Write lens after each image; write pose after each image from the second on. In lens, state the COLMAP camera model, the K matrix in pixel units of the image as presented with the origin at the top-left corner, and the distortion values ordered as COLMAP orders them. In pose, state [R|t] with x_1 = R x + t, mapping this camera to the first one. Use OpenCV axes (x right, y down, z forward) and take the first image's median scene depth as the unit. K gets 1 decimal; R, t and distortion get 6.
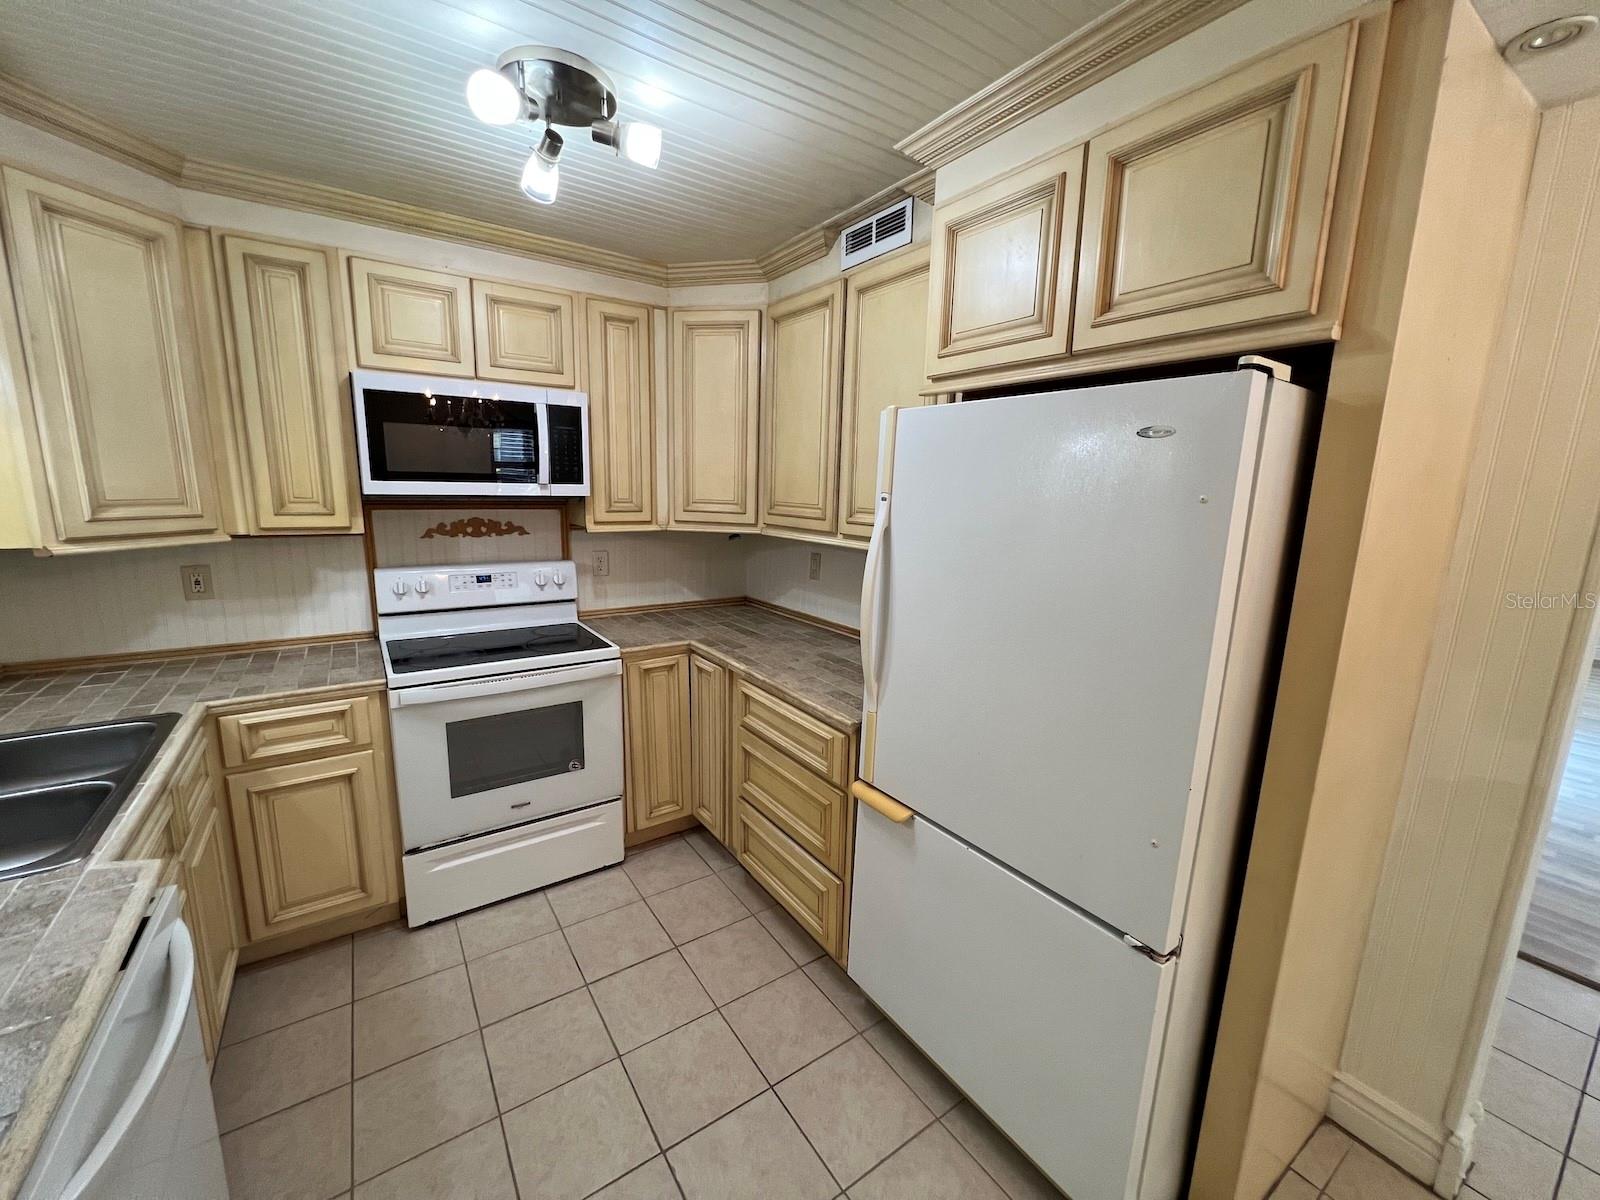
lens RADIAL K [[640.8, 0, 796.5], [0, 640.8, 599.4], [0, 0, 1]] dist [-0.002670, 0.000136]
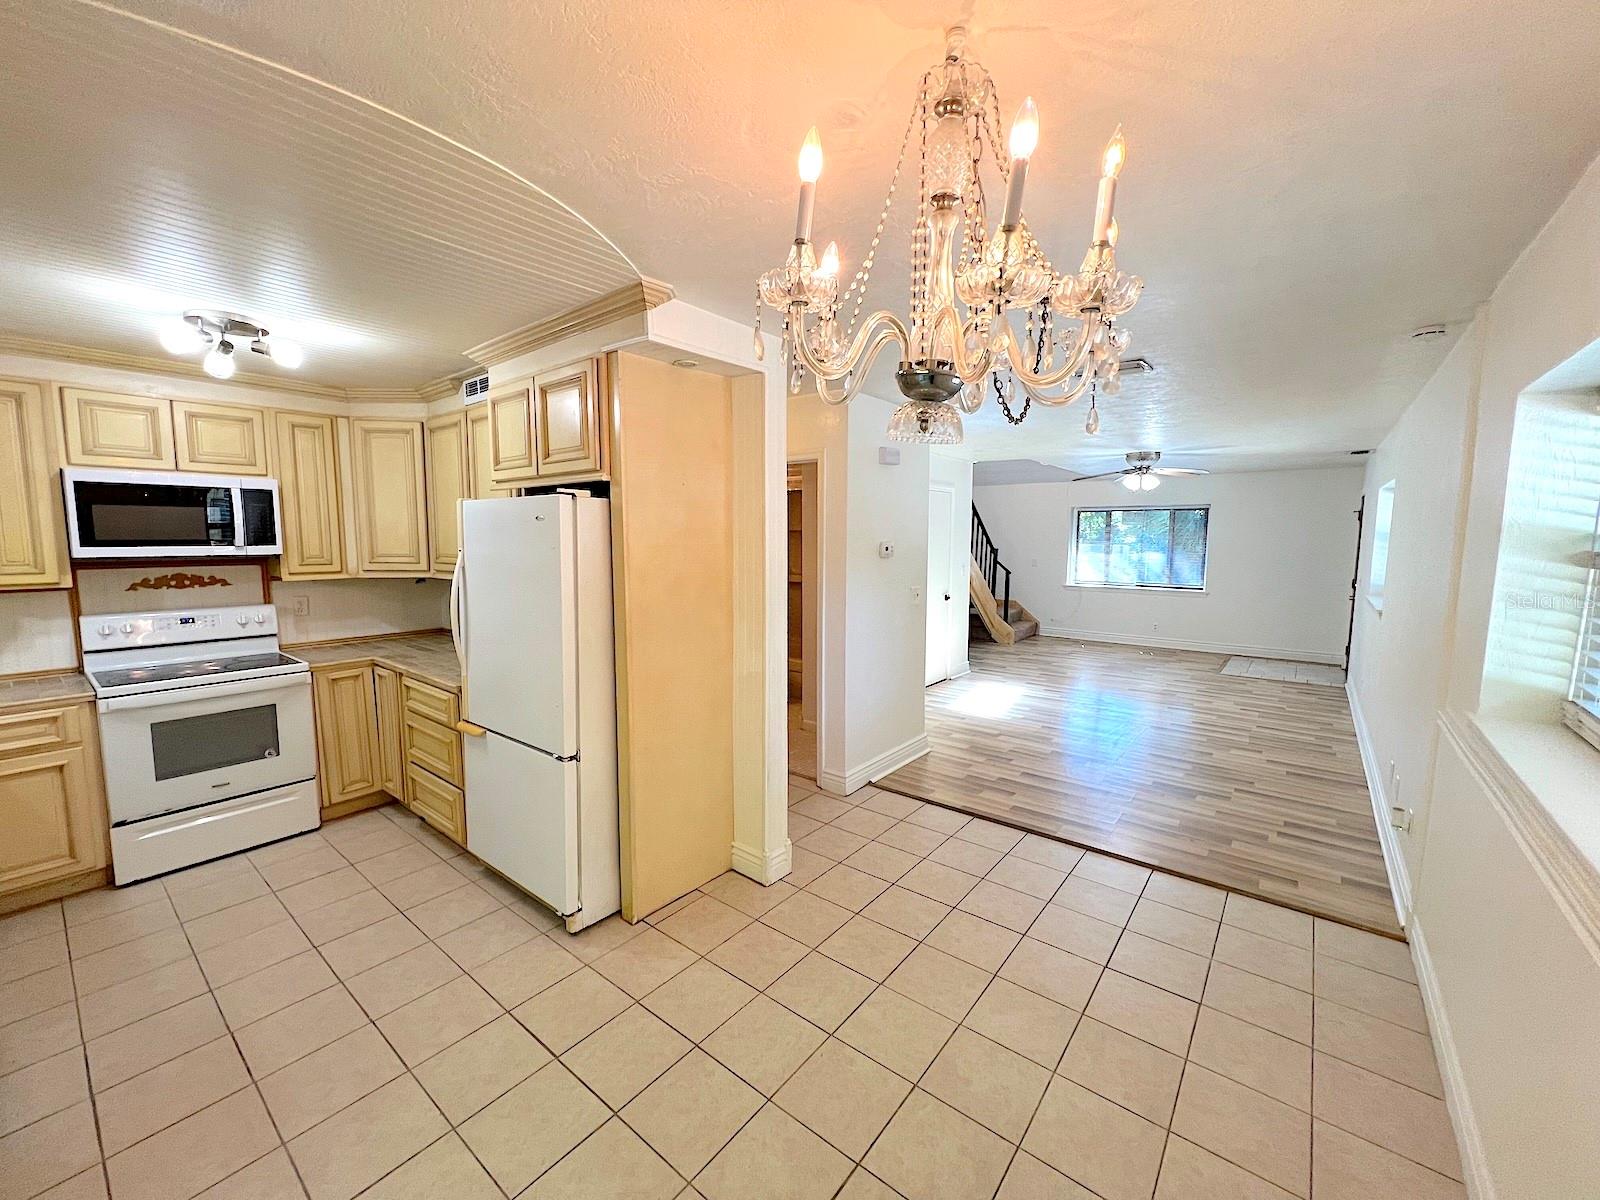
lens RADIAL K [[640.8, 0, 799.6], [0, 640.8, 599.9], [0, 0, 1]] dist [-0.002670, 0.000136]
pose [[0.956763, -0.049869, 0.286563, 0.373183], [0.071158, 0.995387, -0.064359, 0.112823], [-0.282031, 0.081967, 0.955897, -0.667038]]
